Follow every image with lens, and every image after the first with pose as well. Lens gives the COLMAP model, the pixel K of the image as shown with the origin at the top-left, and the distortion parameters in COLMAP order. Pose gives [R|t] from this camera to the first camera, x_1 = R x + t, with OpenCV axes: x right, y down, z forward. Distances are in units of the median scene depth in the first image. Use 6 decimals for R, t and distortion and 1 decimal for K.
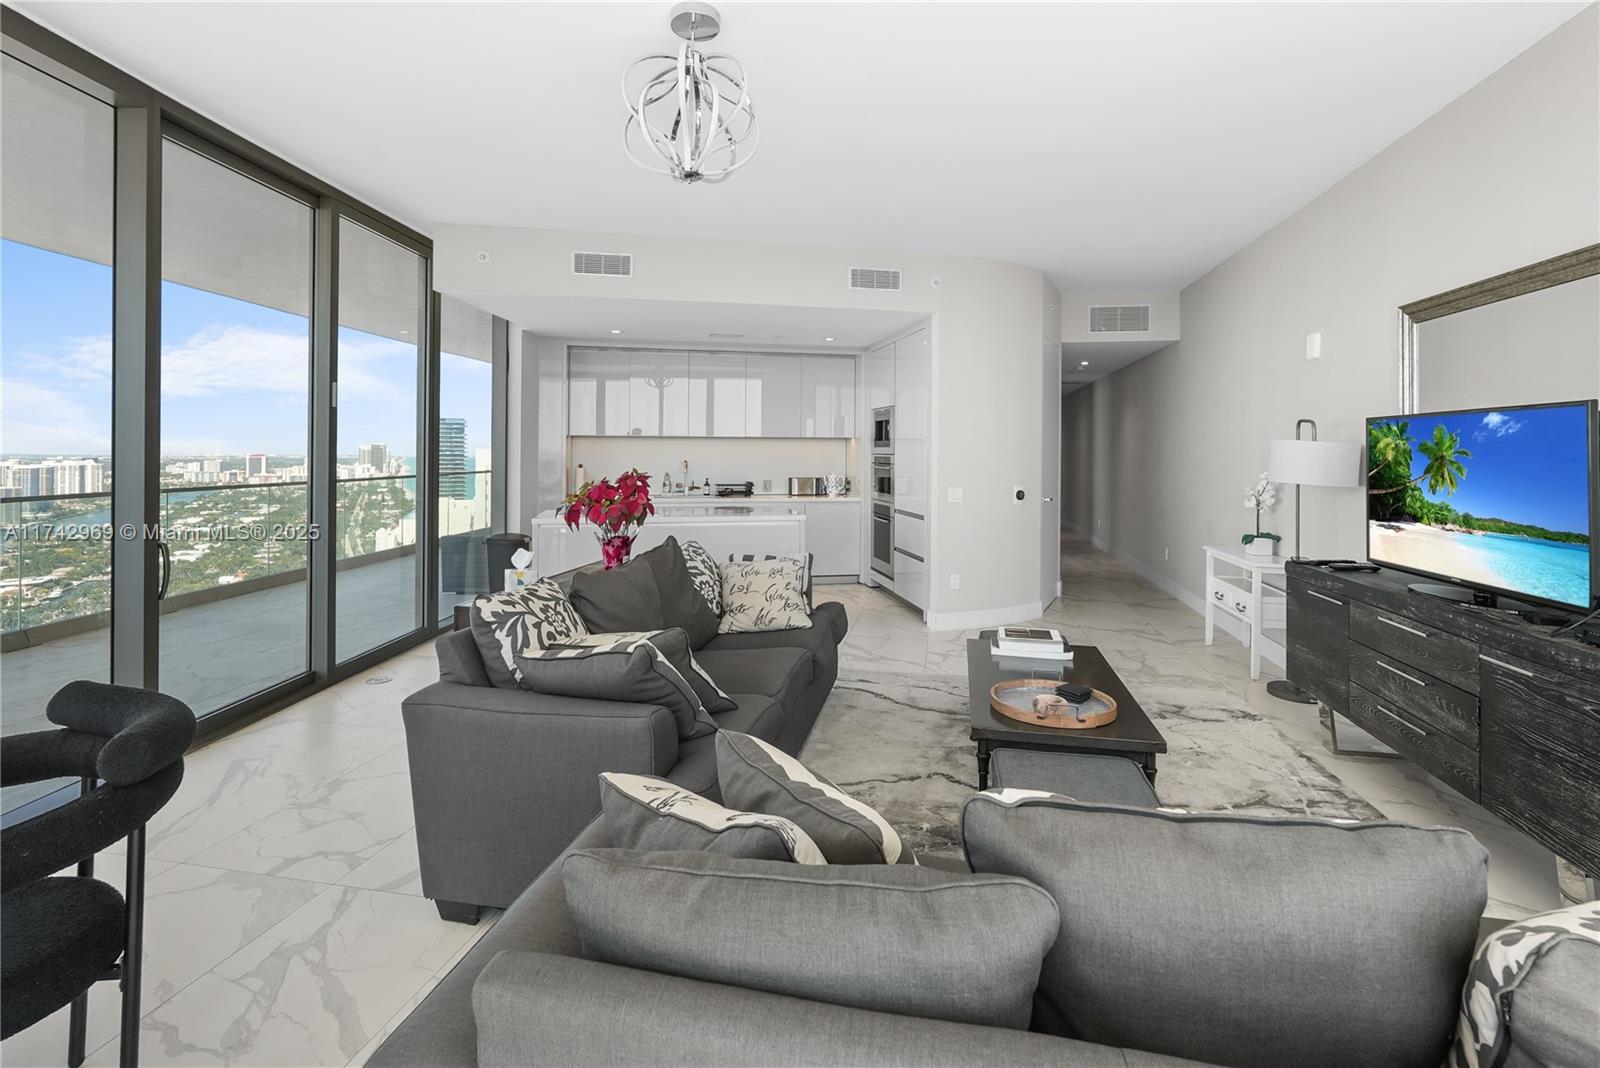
lens RADIAL K [[732.6, 0, 792.1], [0, 732.6, 449.1], [0, 0, 1]] dist [-0.005079, 0.000000]
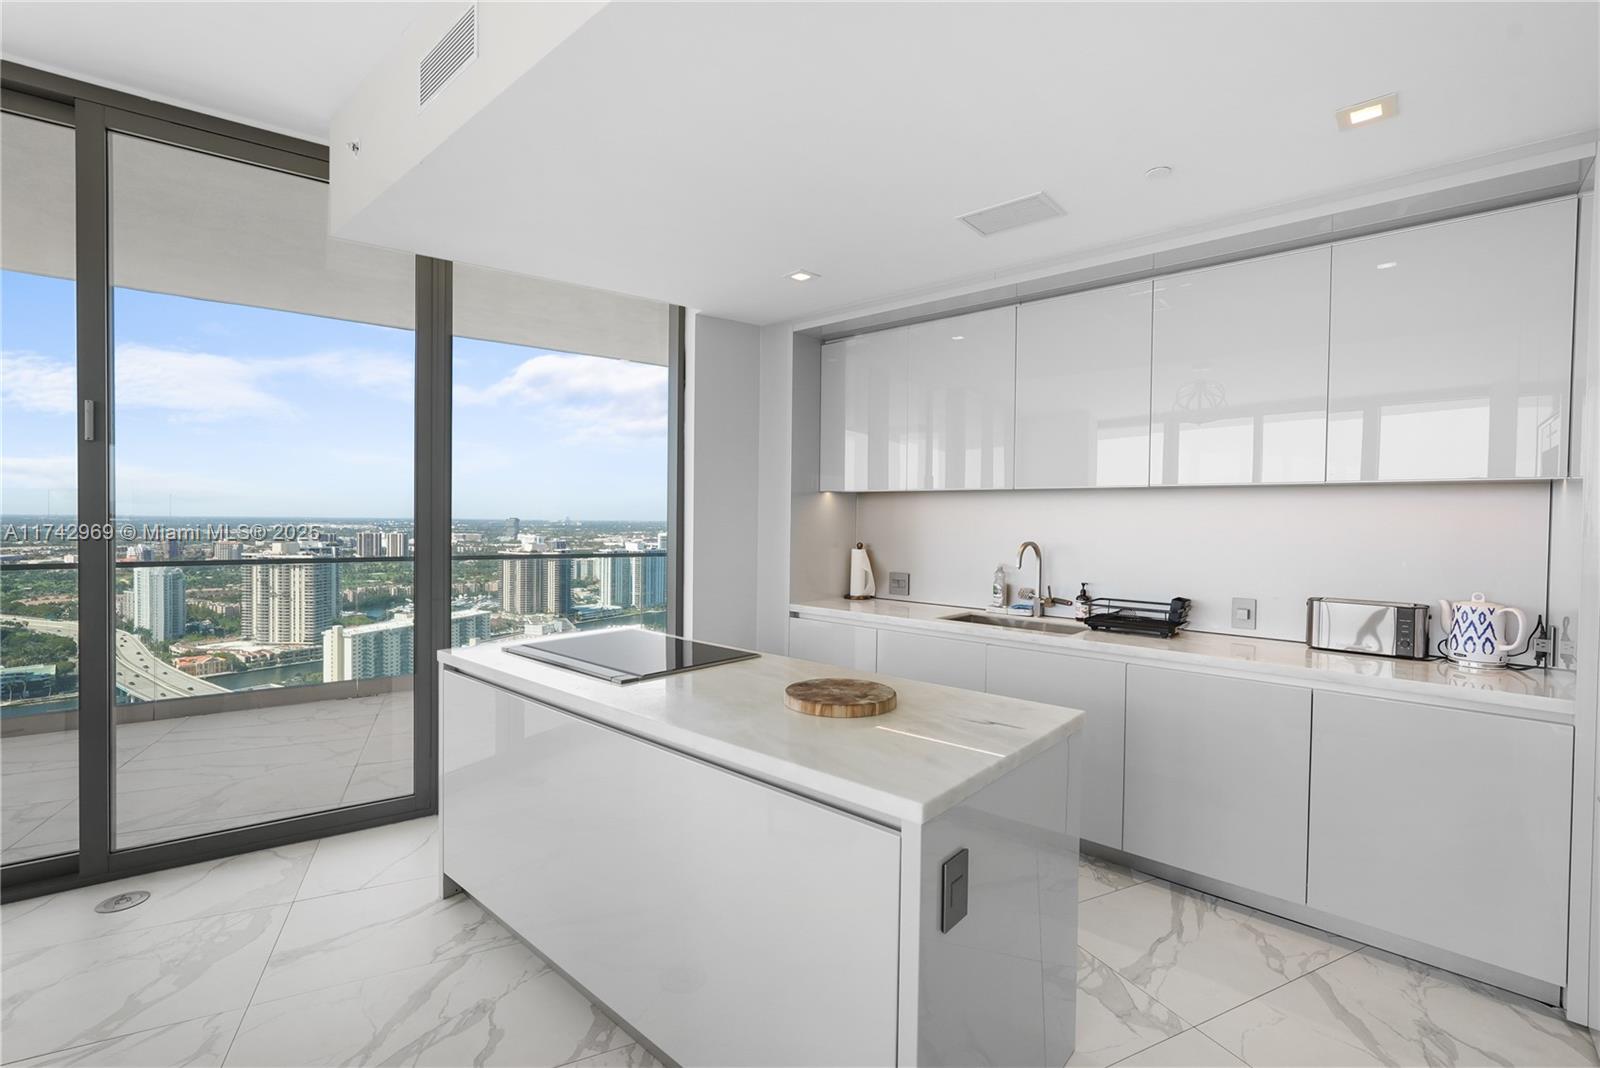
lens RADIAL K [[698.3, 0, 804.5], [0, 698.3, 535.1], [0, 0, 1]] dist [-0.003391, 0.001206]
pose [[0.610532, 0.019521, -0.791751, 0.302662], [-0.005823, 0.999780, 0.020161, 0.007233], [0.791970, -0.007698, 0.610511, 1.552077]]
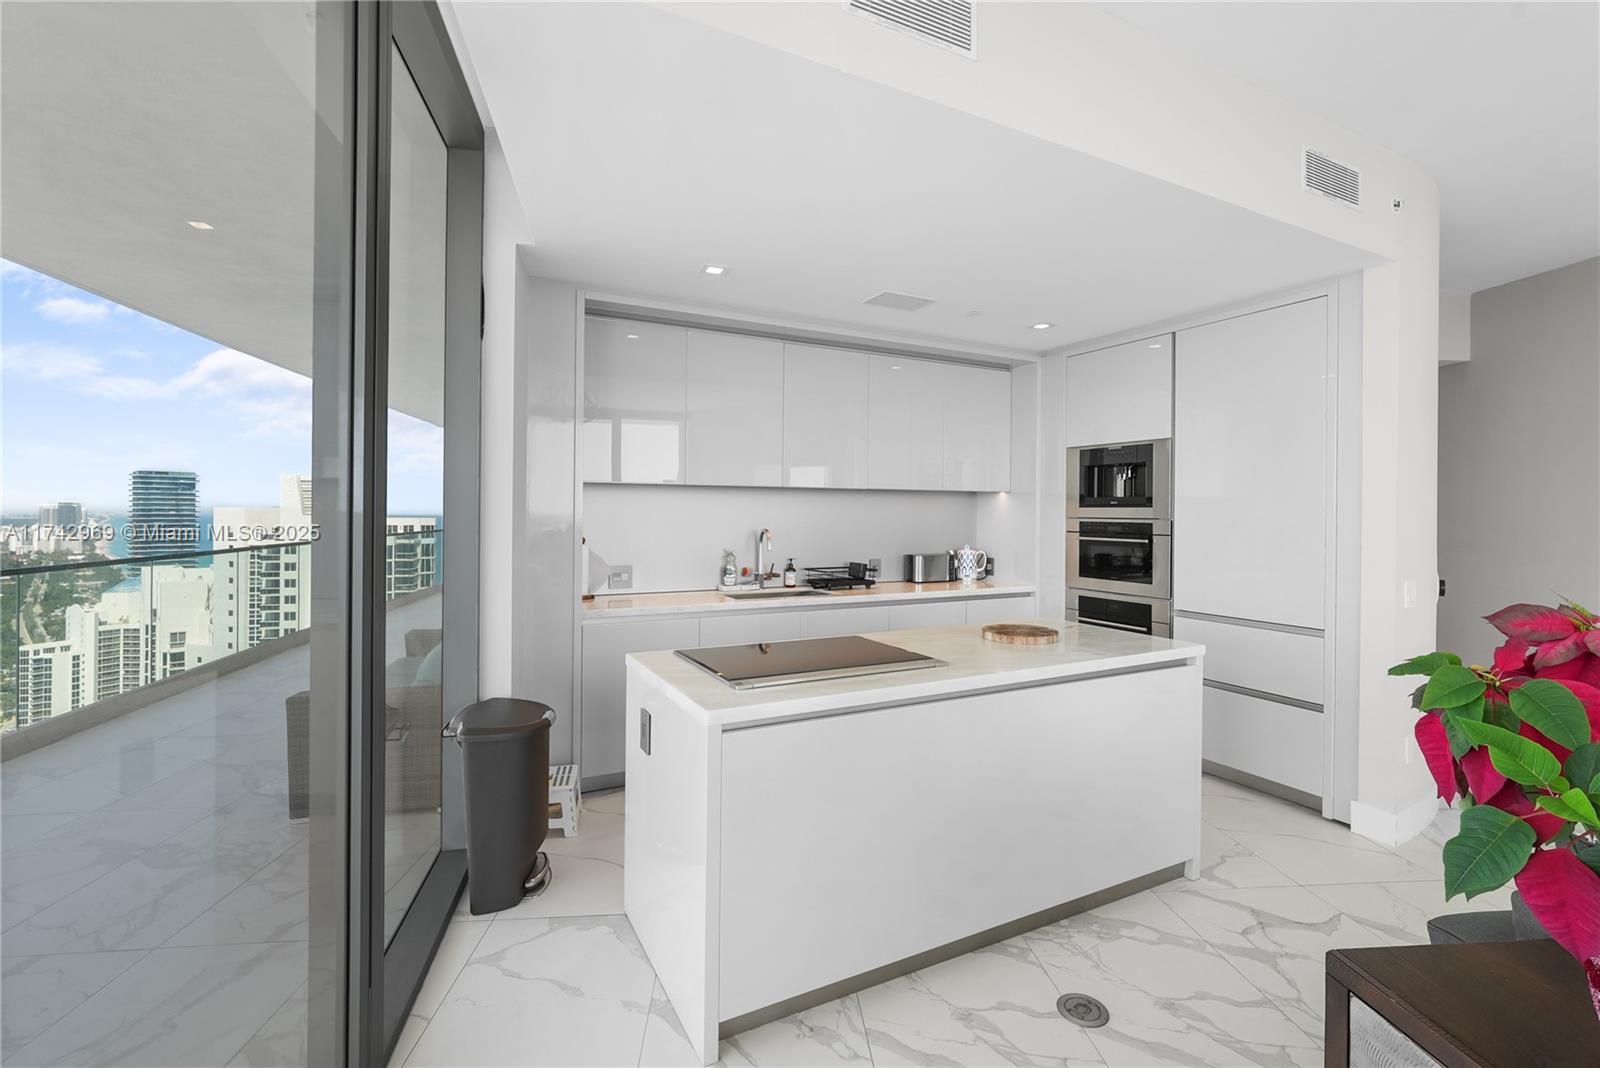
lens RADIAL K [[713.7, 0, 804.3], [0, 713.7, 512.5], [0, 0, 1]] dist [-0.002140, 0.005998]
pose [[0.960268, -0.000289, 0.279078, -0.687402], [-0.001403, 0.999982, 0.005862, -0.002572], [-0.279075, -0.006021, 0.960251, 1.132140]]
